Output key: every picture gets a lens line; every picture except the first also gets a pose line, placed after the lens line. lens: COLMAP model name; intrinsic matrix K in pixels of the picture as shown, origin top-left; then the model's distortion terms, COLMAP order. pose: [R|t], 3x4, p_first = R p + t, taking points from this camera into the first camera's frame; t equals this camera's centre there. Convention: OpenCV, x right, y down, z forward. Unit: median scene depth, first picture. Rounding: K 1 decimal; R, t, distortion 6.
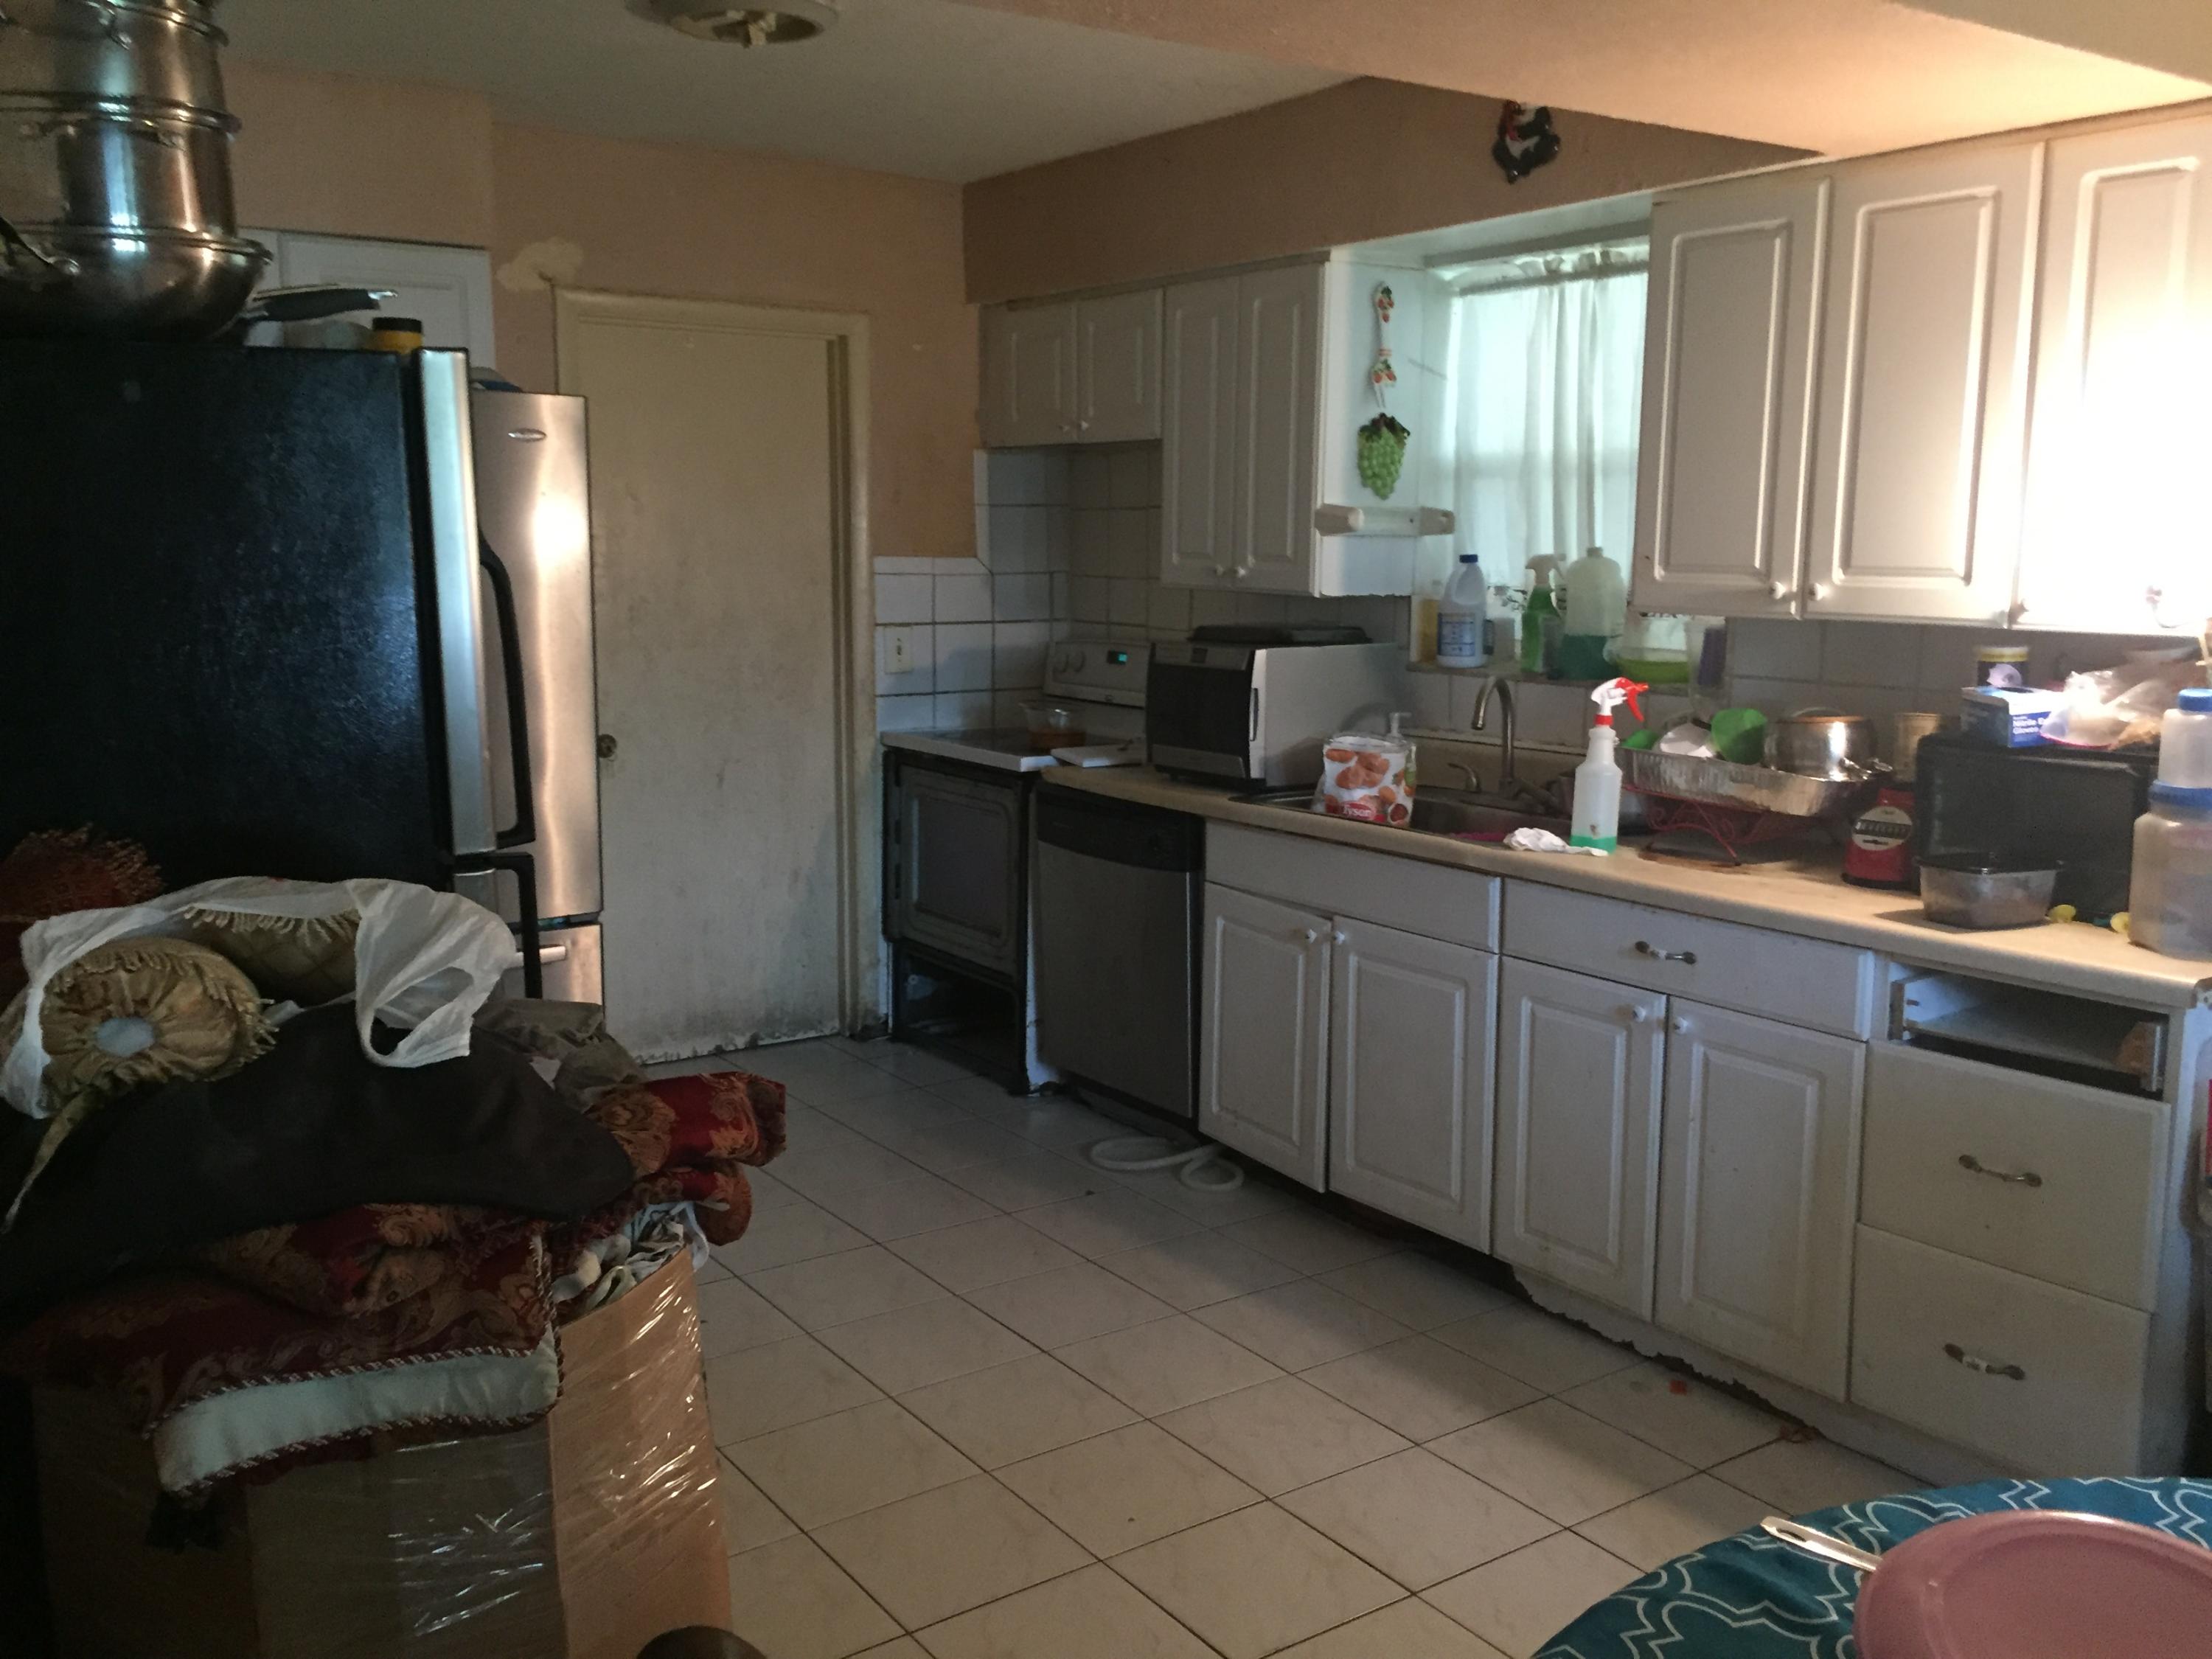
lens RADIAL K [[1887.7, 0, 1105.1], [0, 1887.7, 828.5], [0, 0, 1]] dist [0.008451, -0.000626]
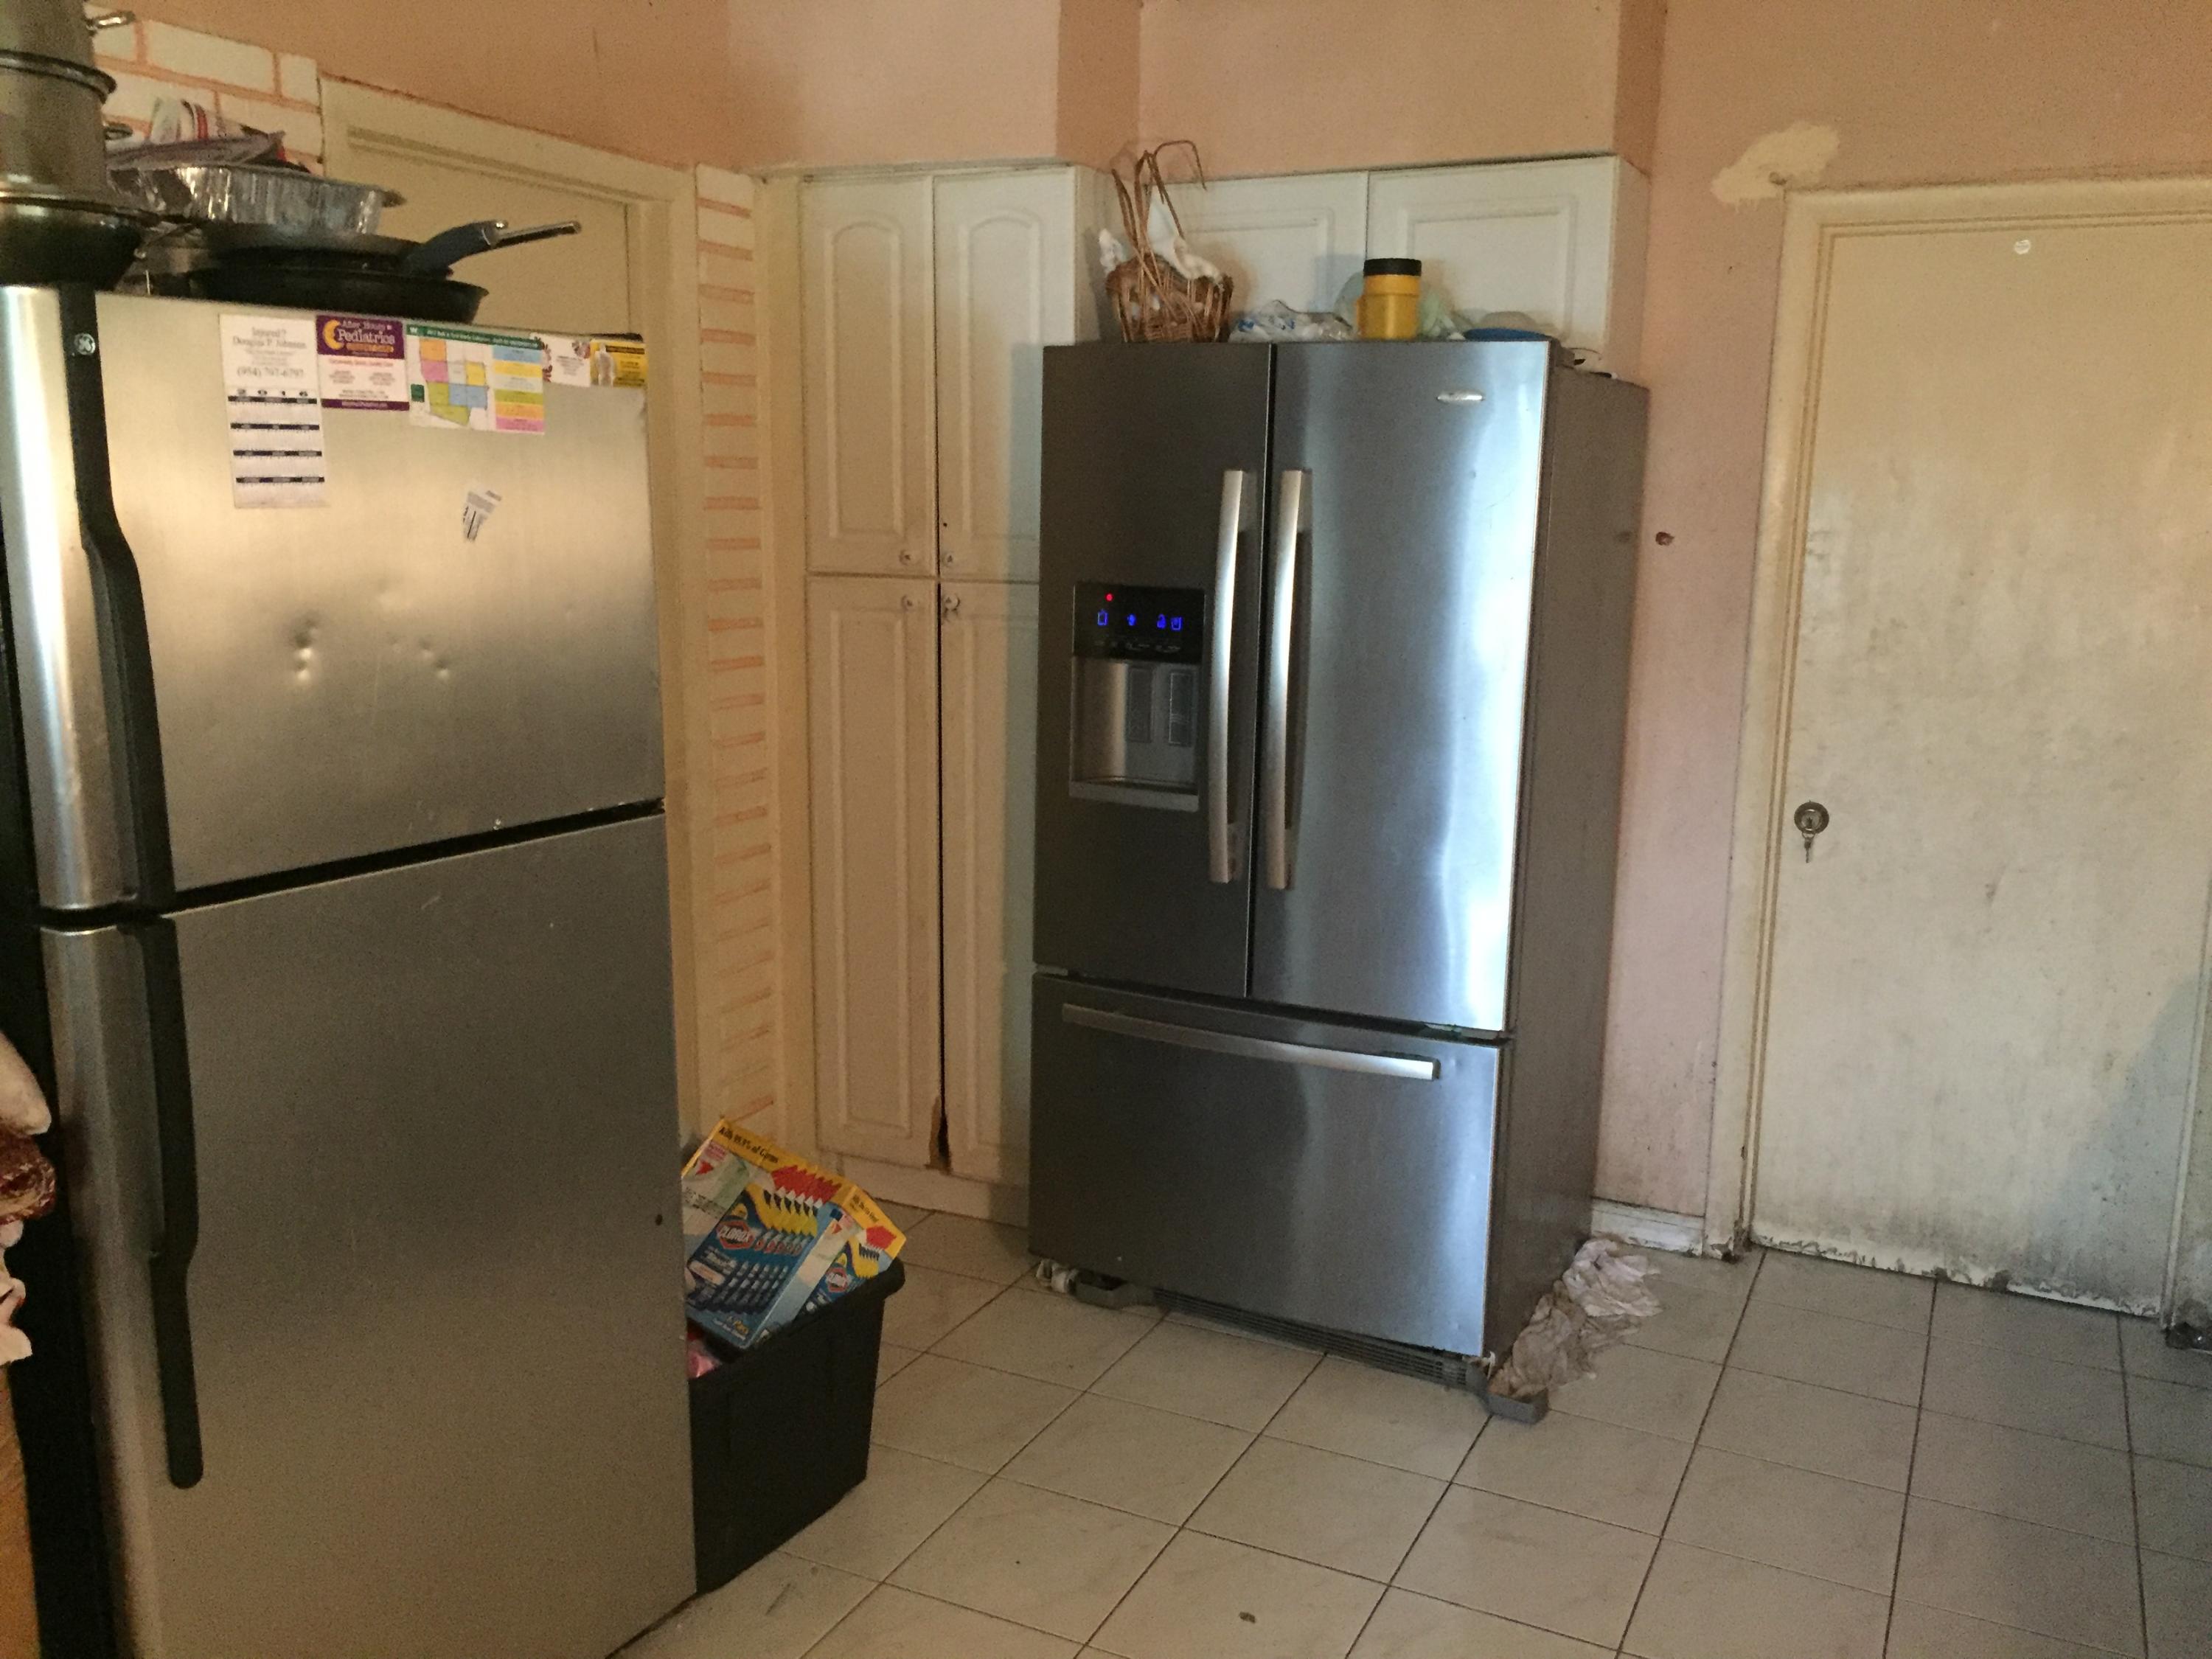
lens RADIAL K [[1887.7, 0, 1102.5], [0, 1887.7, 832.9], [0, 0, 1]] dist [0.008451, -0.000626]
pose [[0.468581, 0.154730, -0.869765, 0.231366], [-0.151801, 0.984001, 0.093271, -0.061053], [0.870281, 0.088326, 0.484572, 0.382846]]
